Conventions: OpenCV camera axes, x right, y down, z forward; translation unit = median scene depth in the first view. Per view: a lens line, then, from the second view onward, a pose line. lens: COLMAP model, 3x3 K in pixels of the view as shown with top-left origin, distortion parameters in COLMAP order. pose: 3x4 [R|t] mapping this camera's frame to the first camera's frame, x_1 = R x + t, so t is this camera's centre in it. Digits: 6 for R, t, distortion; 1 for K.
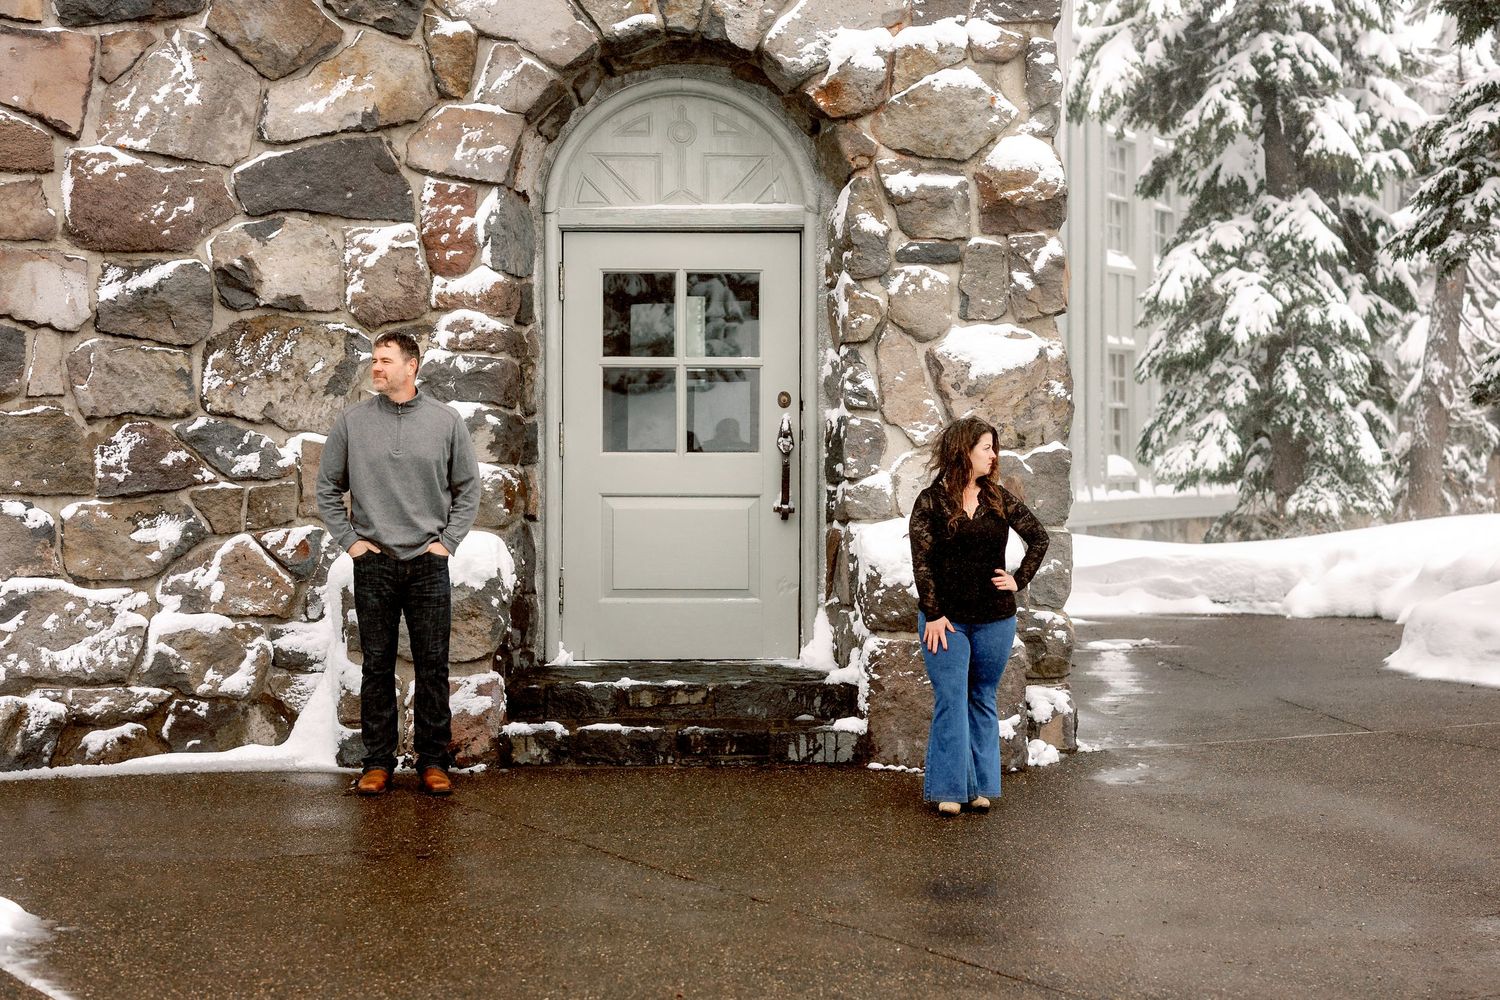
lens RADIAL K [[2841.8, 0, 816.6], [0, 2841.8, 440.3], [0, 0, 1]] dist [0.045081, 0.124562]
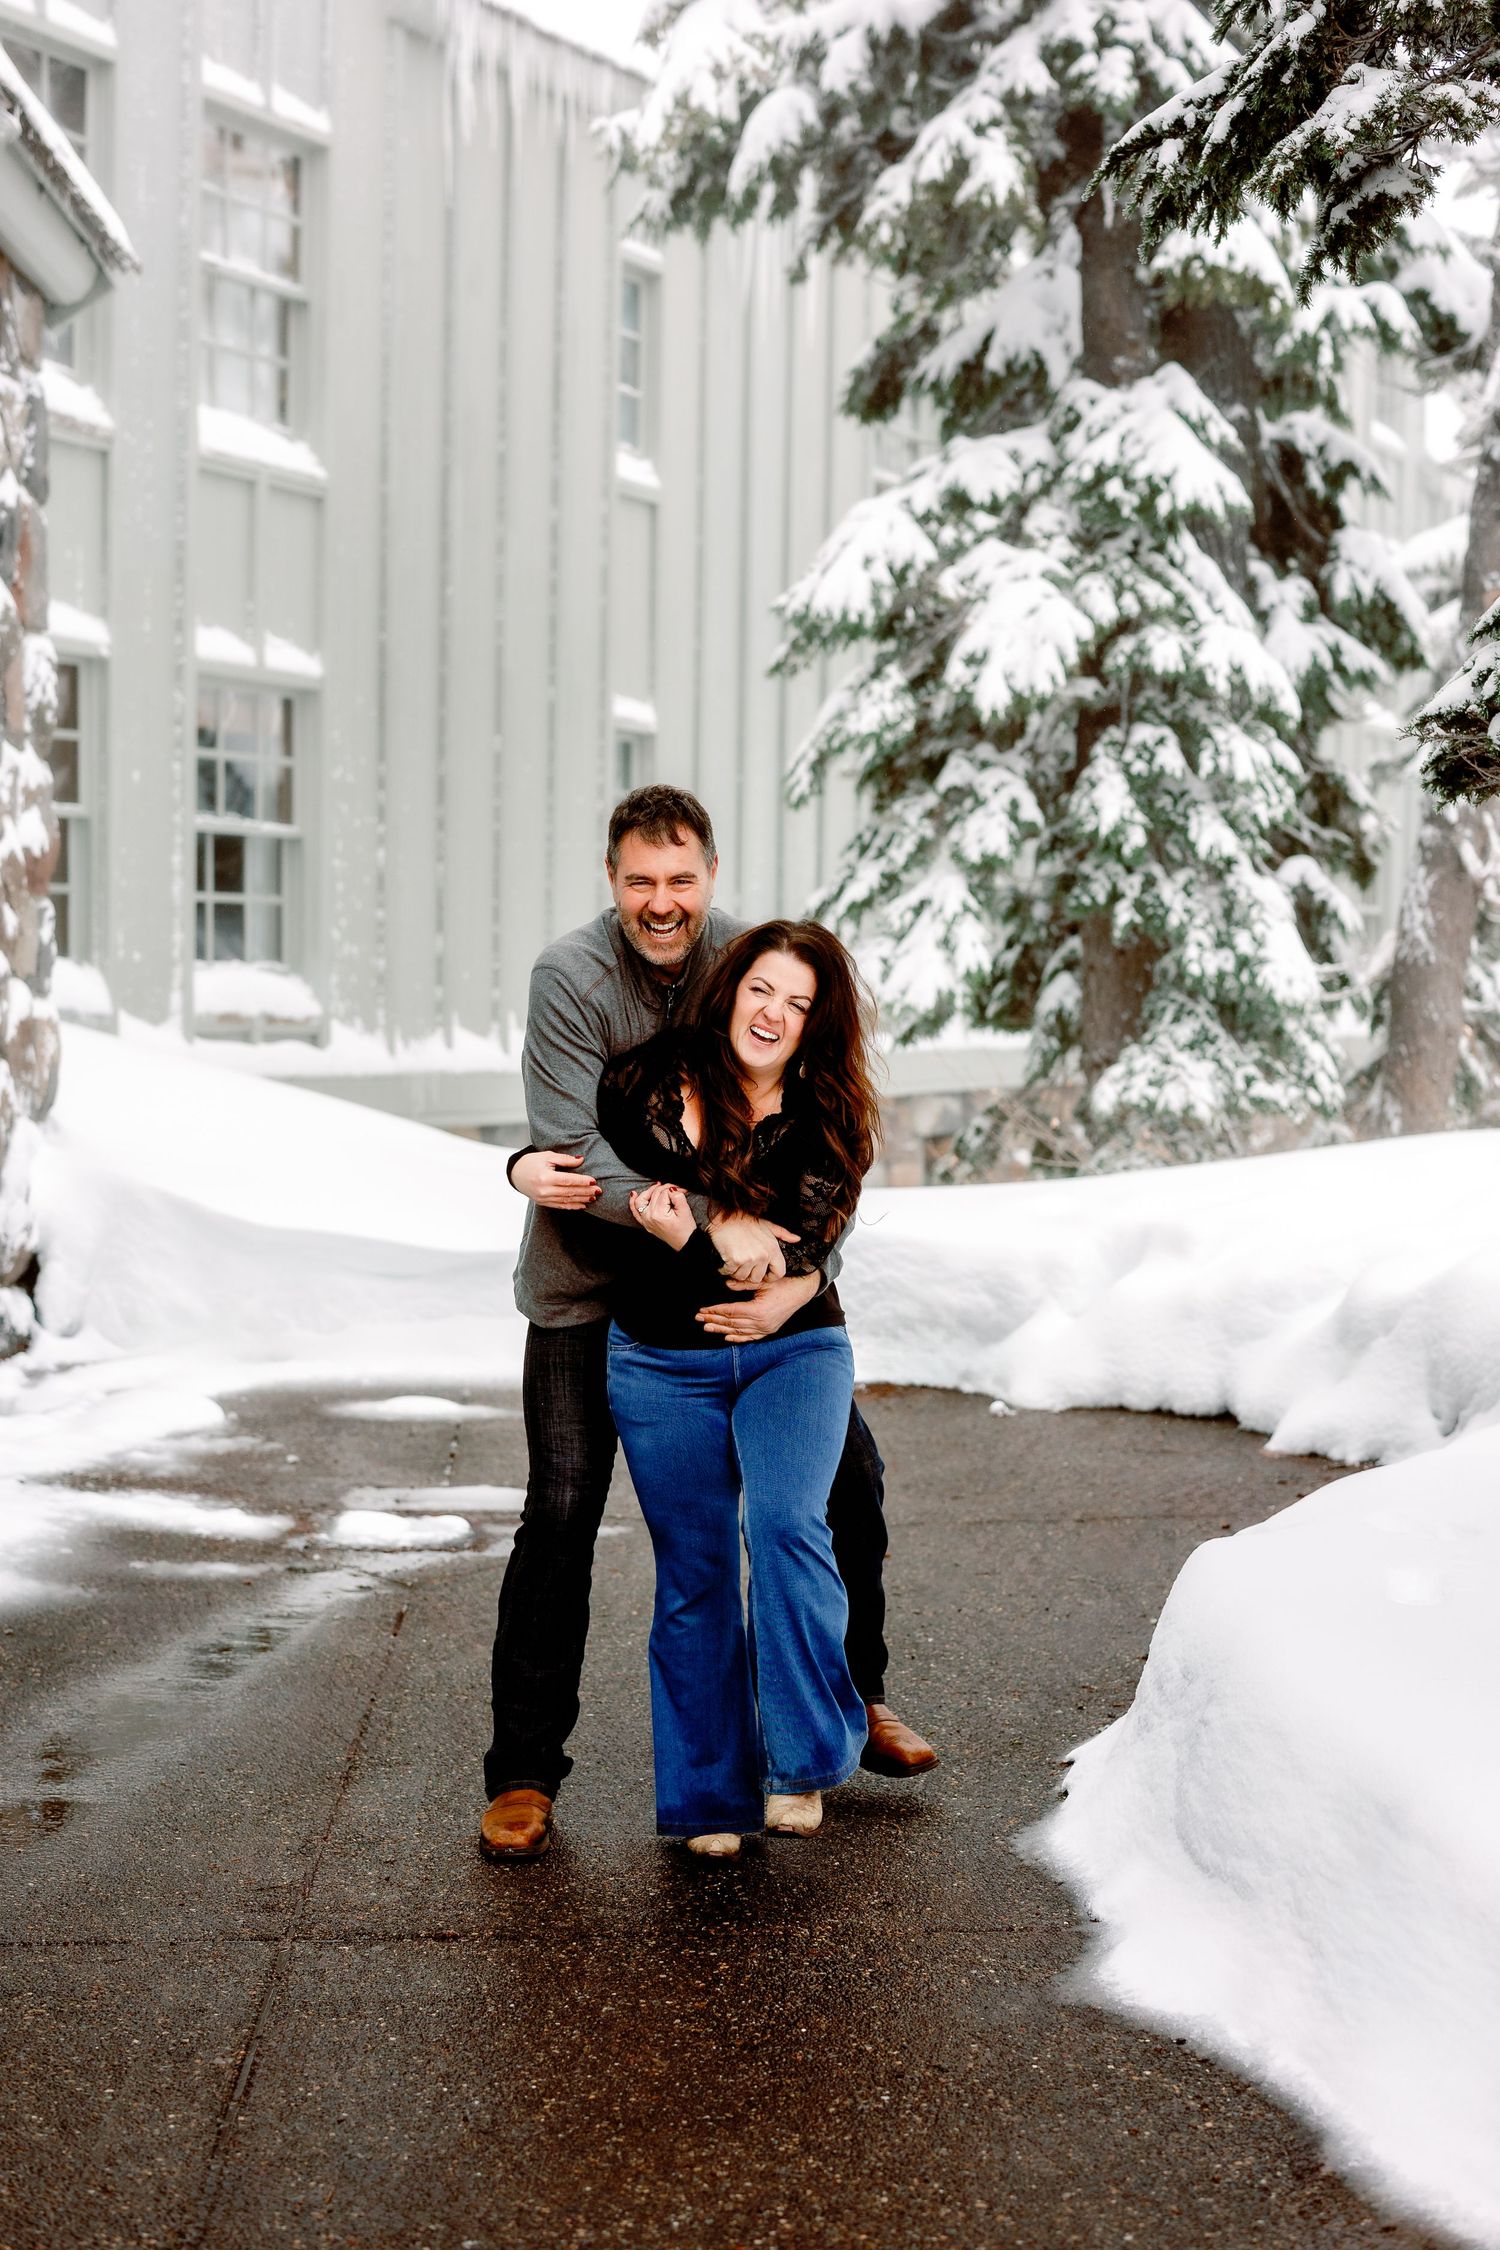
lens RADIAL K [[3448.9, 0, 751.8], [0, 3448.9, 1160.4], [0, 0, 1]] dist [0.015821, -0.019948]
pose [[0.999734, 0.019272, -0.012682, 0.119625], [-0.018442, 0.997871, 0.062557, 0.001437], [0.013860, -0.062306, 0.997961, 0.471945]]
